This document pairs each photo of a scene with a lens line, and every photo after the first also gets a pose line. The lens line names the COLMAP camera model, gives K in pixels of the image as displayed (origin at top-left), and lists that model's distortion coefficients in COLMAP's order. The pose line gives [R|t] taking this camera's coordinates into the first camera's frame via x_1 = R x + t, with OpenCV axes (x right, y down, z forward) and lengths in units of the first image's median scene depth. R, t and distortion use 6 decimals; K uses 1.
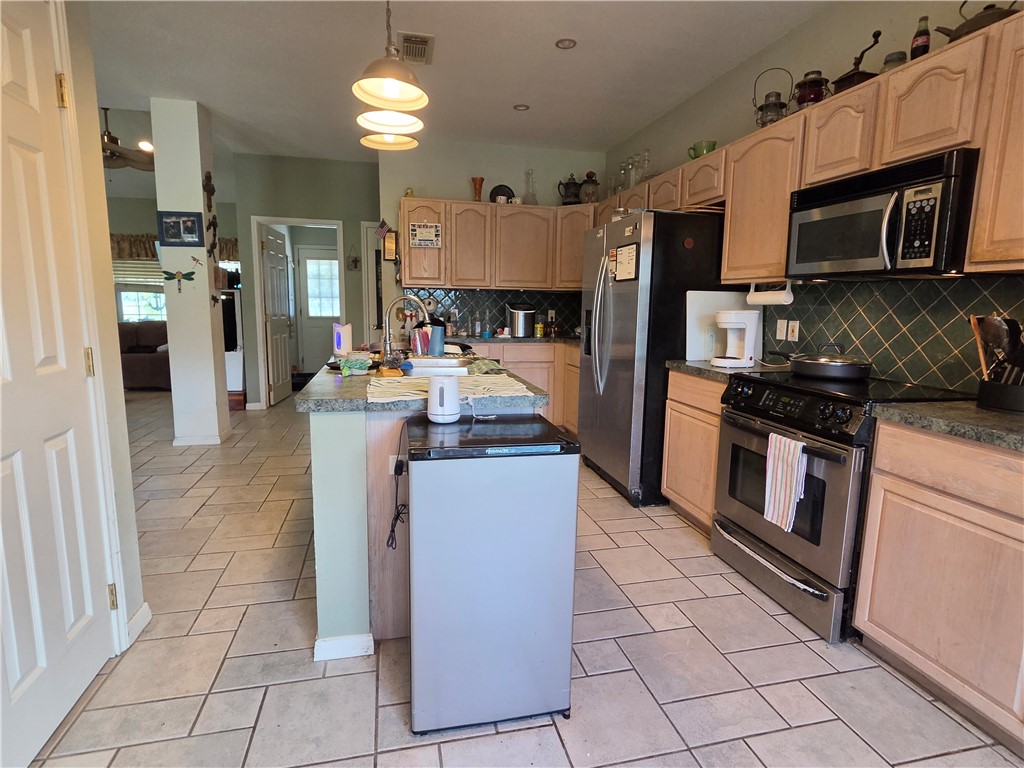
lens RADIAL K [[529.5, 0, 510.2], [0, 529.5, 392.8], [0, 0, 1]] dist [-0.002393, 0.002043]
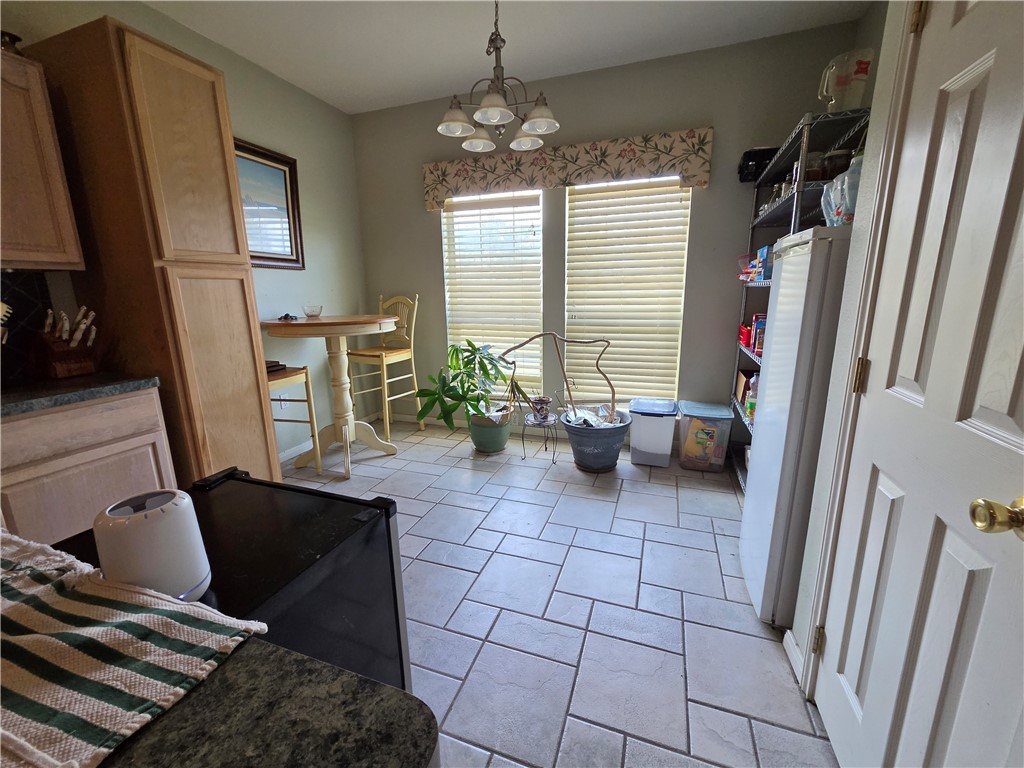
lens RADIAL K [[422.9, 0, 512.9], [0, 422.9, 382.4], [0, 0, 1]] dist [-0.002260, 0.002236]
pose [[-0.838543, -0.121860, 0.531033, -0.425849], [0.092450, 0.928708, 0.359103, -0.171687], [-0.536934, 0.350217, -0.767496, 0.895167]]
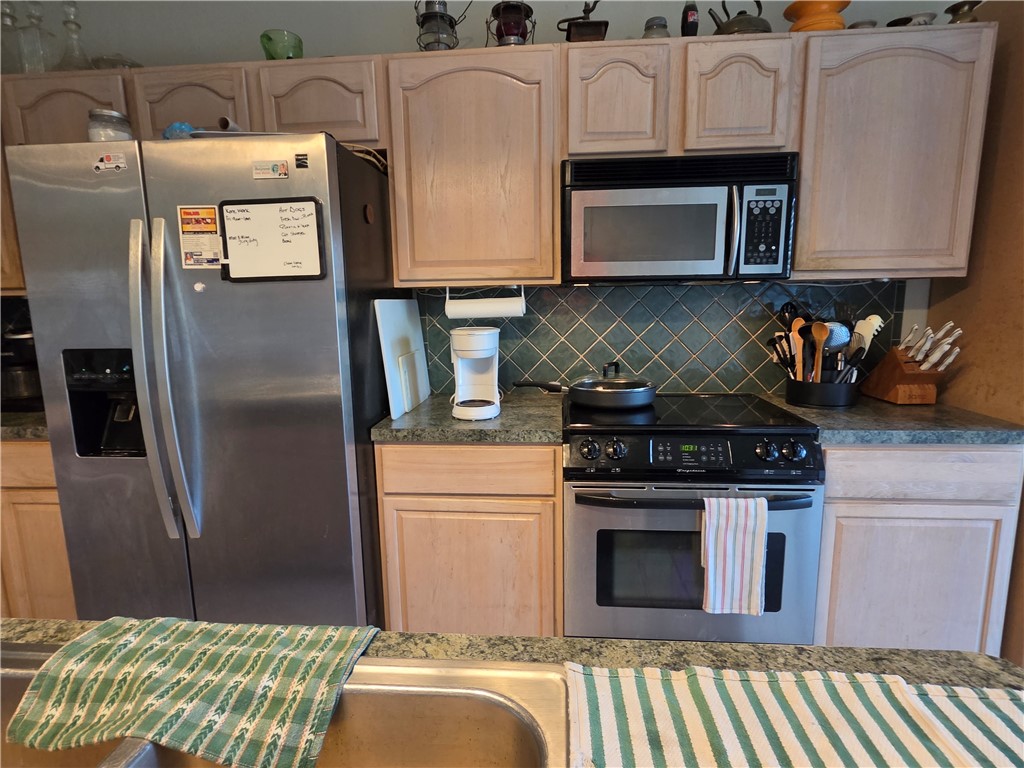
lens RADIAL K [[529.5, 0, 512.9], [0, 529.5, 384.6], [0, 0, 1]] dist [-0.002393, 0.002043]
pose [[0.304264, -0.173505, 0.936653, -0.245224], [0.181869, 0.975766, 0.121672, -0.222542], [-0.935065, 0.133328, 0.328445, 1.049439]]
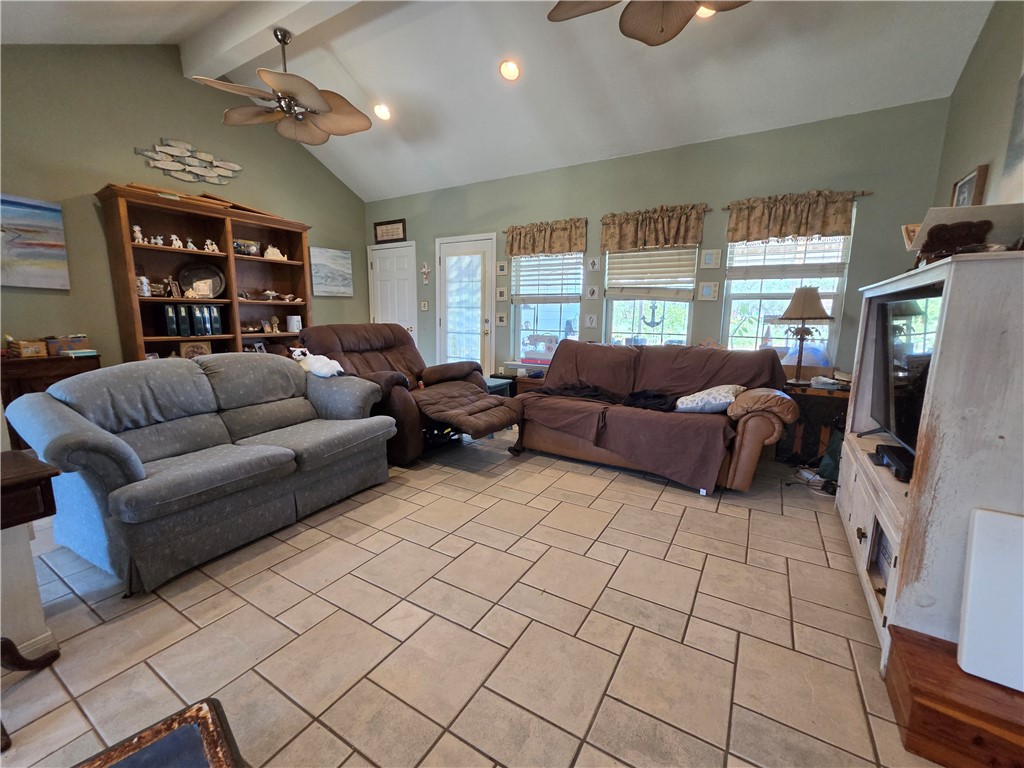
lens RADIAL K [[422.9, 0, 514.4], [0, 422.9, 381.5], [0, 0, 1]] dist [-0.002260, 0.002236]
pose [[0.720825, 0.100950, -0.685726, -1.756642], [-0.113171, 0.993202, 0.027252, -0.342424], [0.683815, 0.057961, 0.727350, 2.068158]]
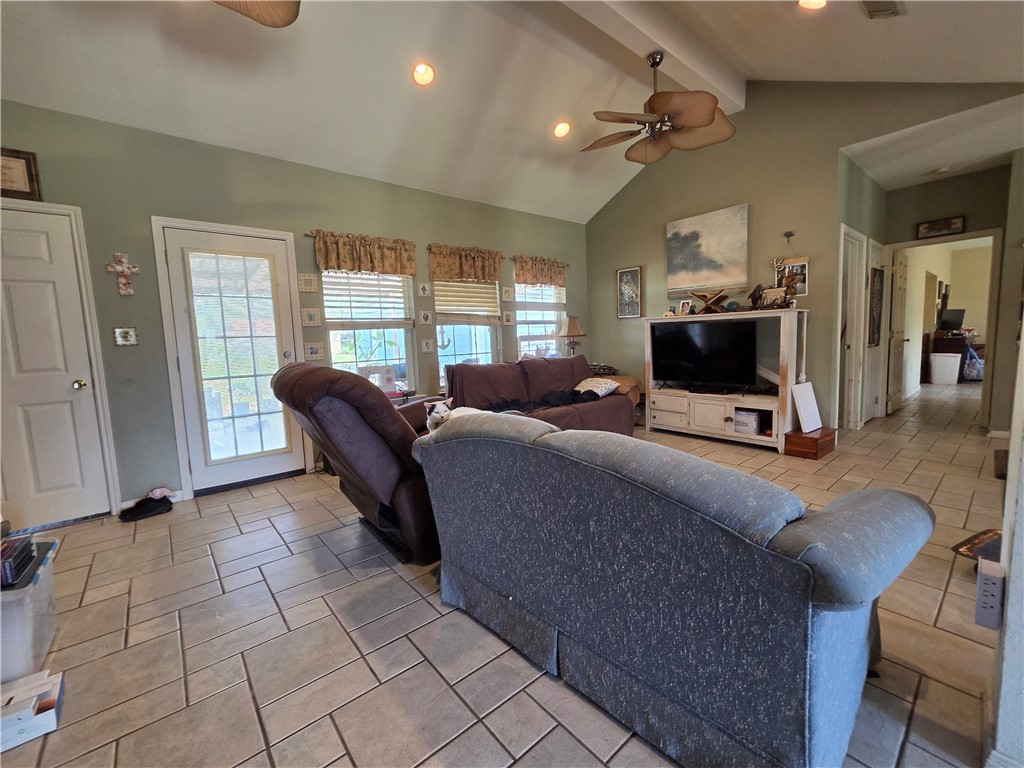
lens RADIAL K [[422.9, 0, 518.3], [0, 422.9, 378.0], [0, 0, 1]] dist [-0.002260, 0.002236]
pose [[0.890047, -0.088675, 0.447161, -3.602296], [0.119365, 0.992009, -0.040866, -0.330659], [-0.439964, 0.089748, 0.893519, 1.778371]]
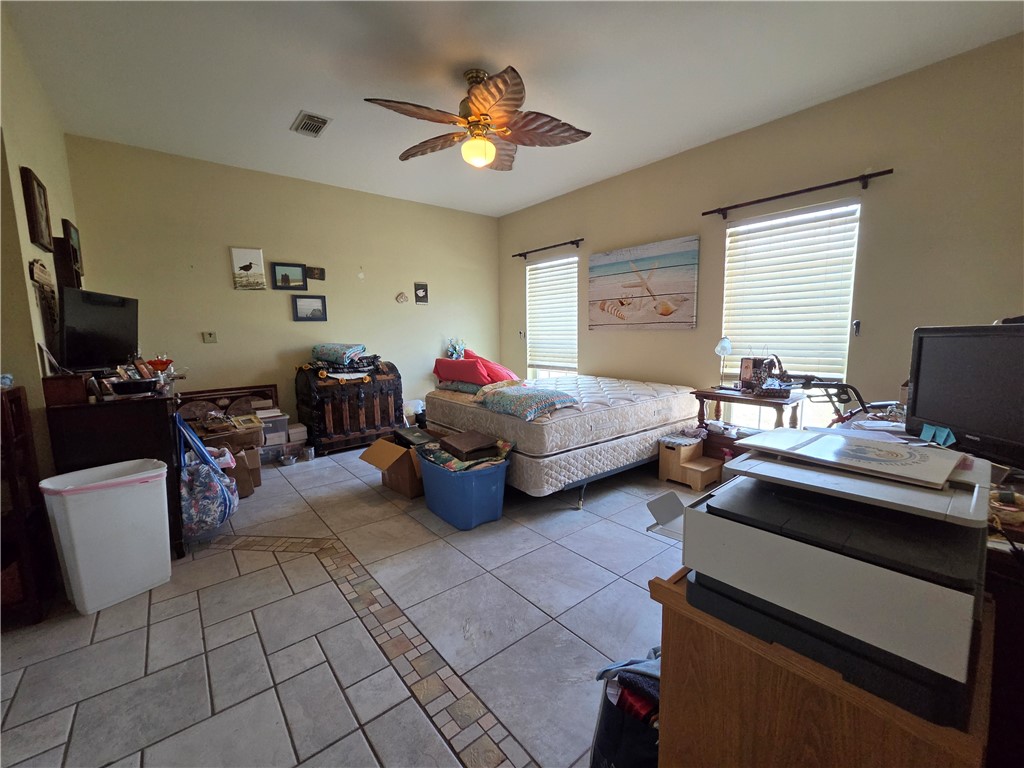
lens RADIAL K [[422.9, 0, 511.0], [0, 422.9, 380.2], [0, 0, 1]] dist [-0.002260, 0.002236]
pose [[-0.443924, -0.111228, 0.889134, 0.666497], [0.155132, 0.967743, 0.198515, -0.489716], [-0.882534, 0.226058, -0.412349, 3.125806]]
